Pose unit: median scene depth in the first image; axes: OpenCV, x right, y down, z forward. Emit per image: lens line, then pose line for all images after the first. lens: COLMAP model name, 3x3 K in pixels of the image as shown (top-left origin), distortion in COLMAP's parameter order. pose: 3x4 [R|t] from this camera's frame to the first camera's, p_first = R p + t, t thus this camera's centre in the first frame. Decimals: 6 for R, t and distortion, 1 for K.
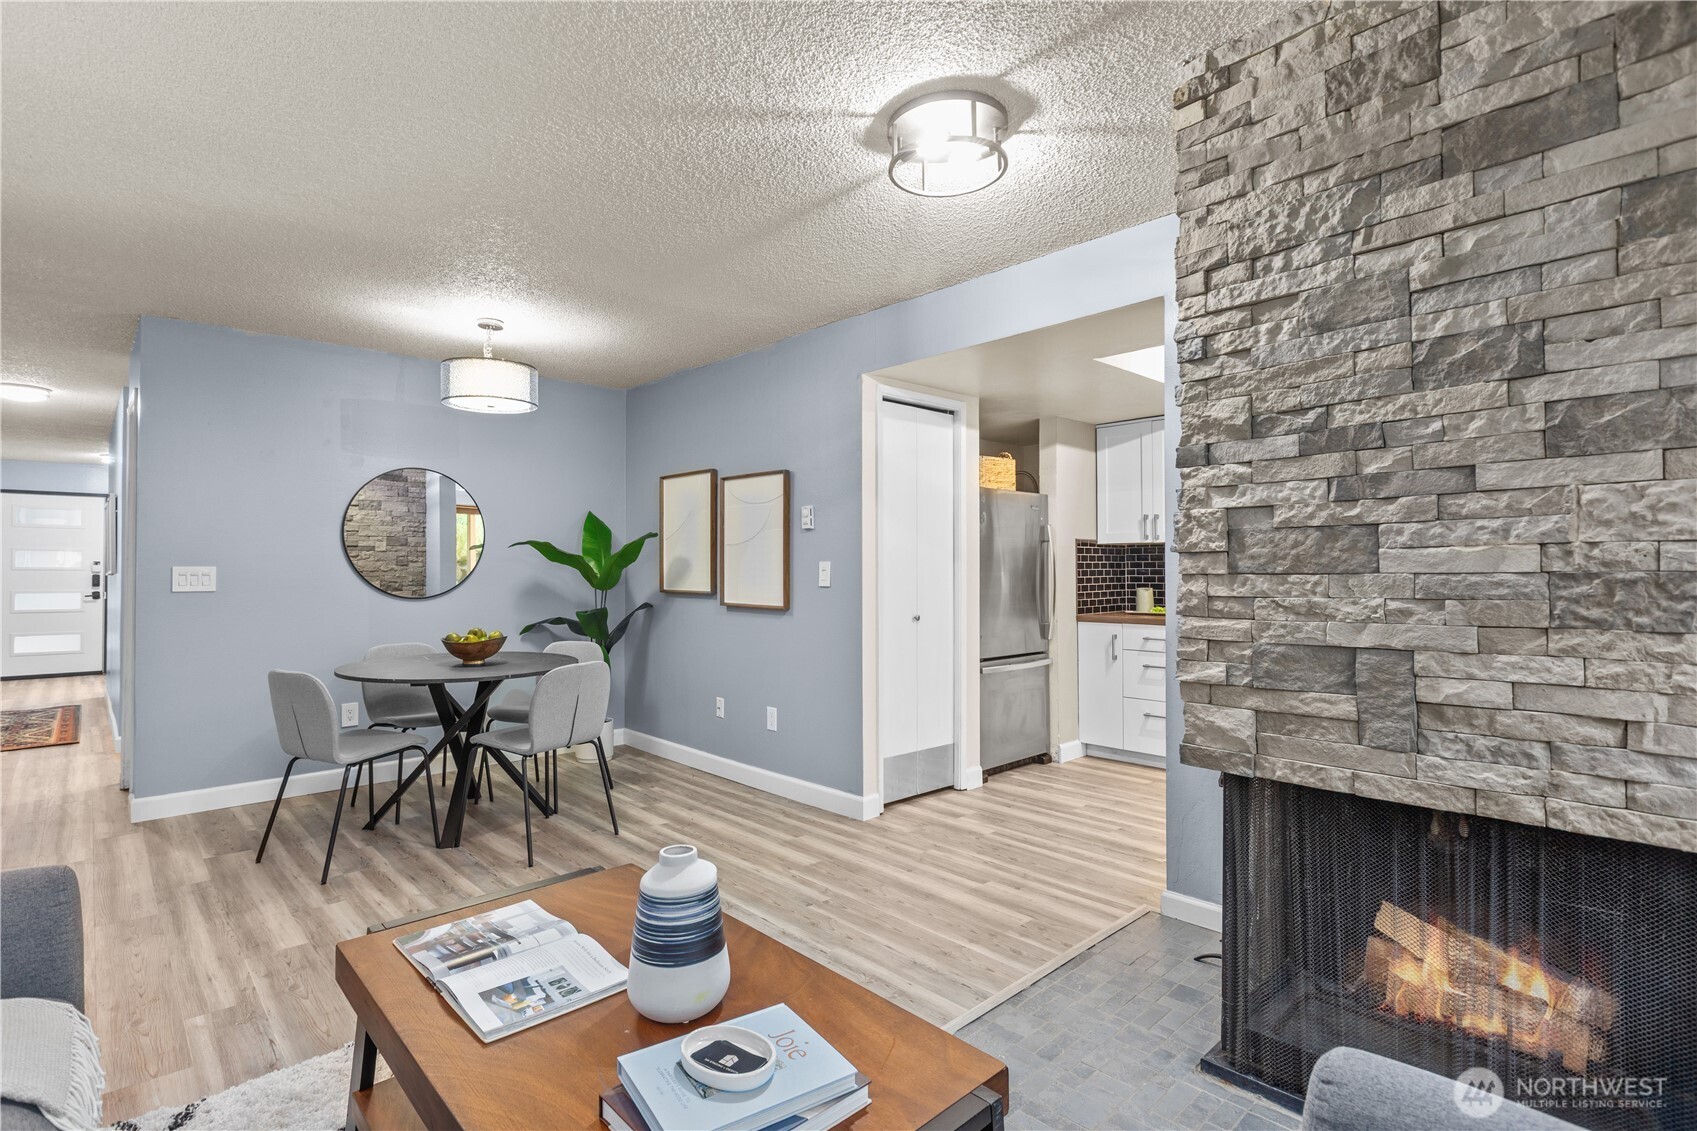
lens RADIAL K [[822.5, 0, 849.0], [0, 822.5, 557.7], [0, 0, 1]] dist [-0.005492, 0.003219]
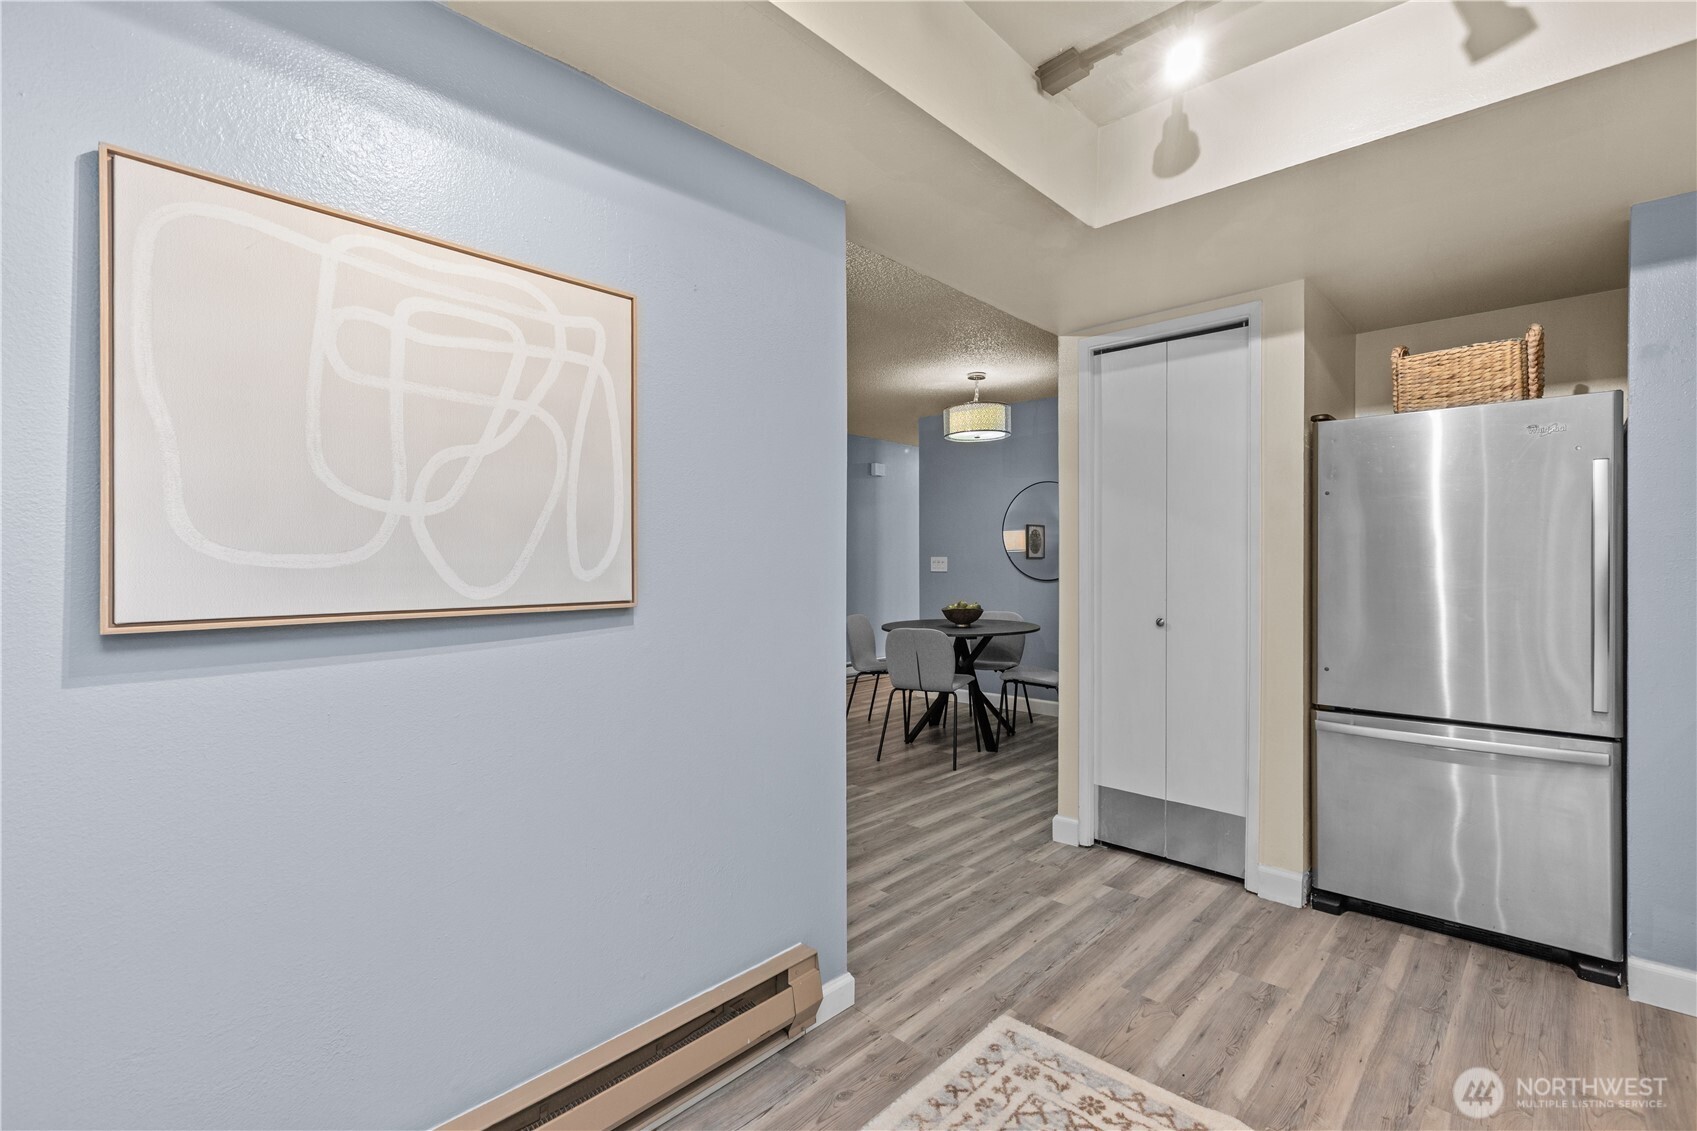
lens RADIAL K [[759.6, 0, 831.1], [0, 759.6, 559.9], [0, 0, 1]] dist [0.005757, -0.003443]
pose [[0.051805, 0.000412, -0.998657, 0.850768], [0.017951, 0.999838, 0.001344, 0.010535], [0.998496, -0.017996, 0.051789, 0.741363]]
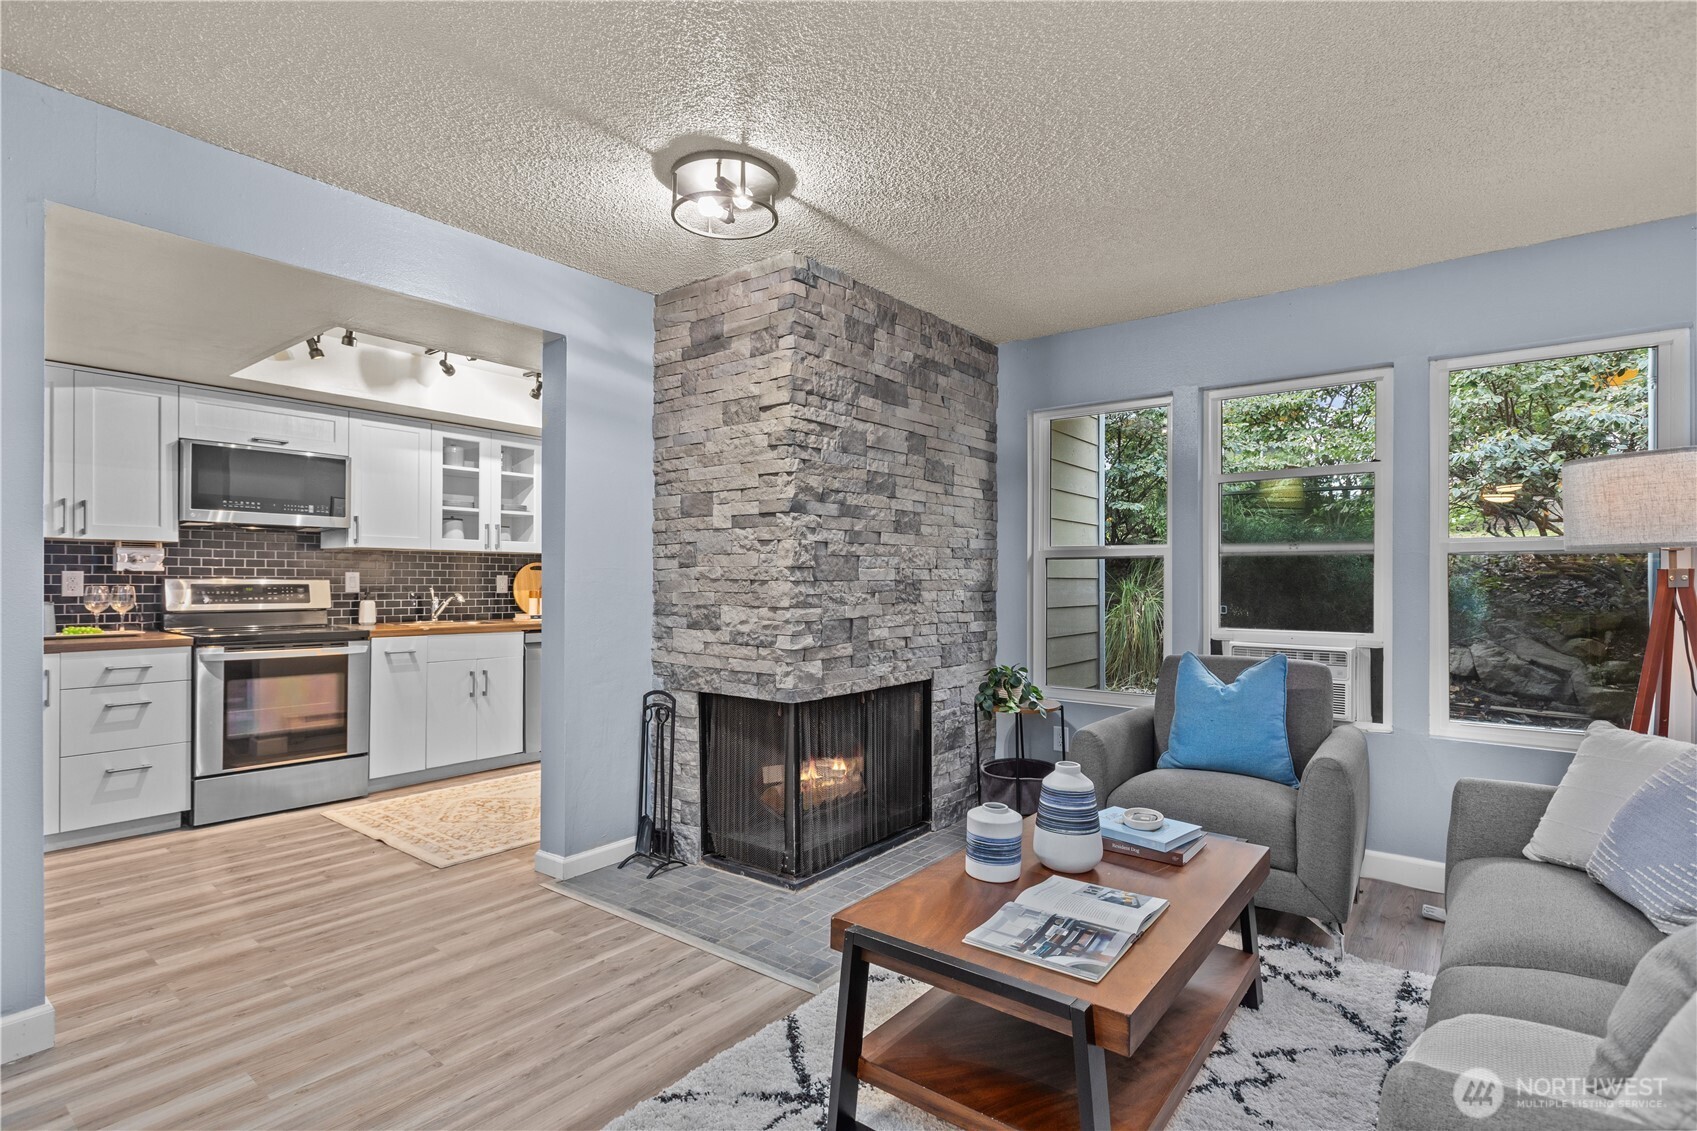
lens RADIAL K [[822.5, 0, 825.7], [0, 822.5, 580.6], [0, 0, 1]] dist [-0.005492, 0.003219]
pose [[-0.139126, 0.000494, 0.990275, -0.593714], [-0.017533, 0.999842, -0.002962, 0.011611], [-0.990119, -0.017775, -0.139095, 0.600320]]
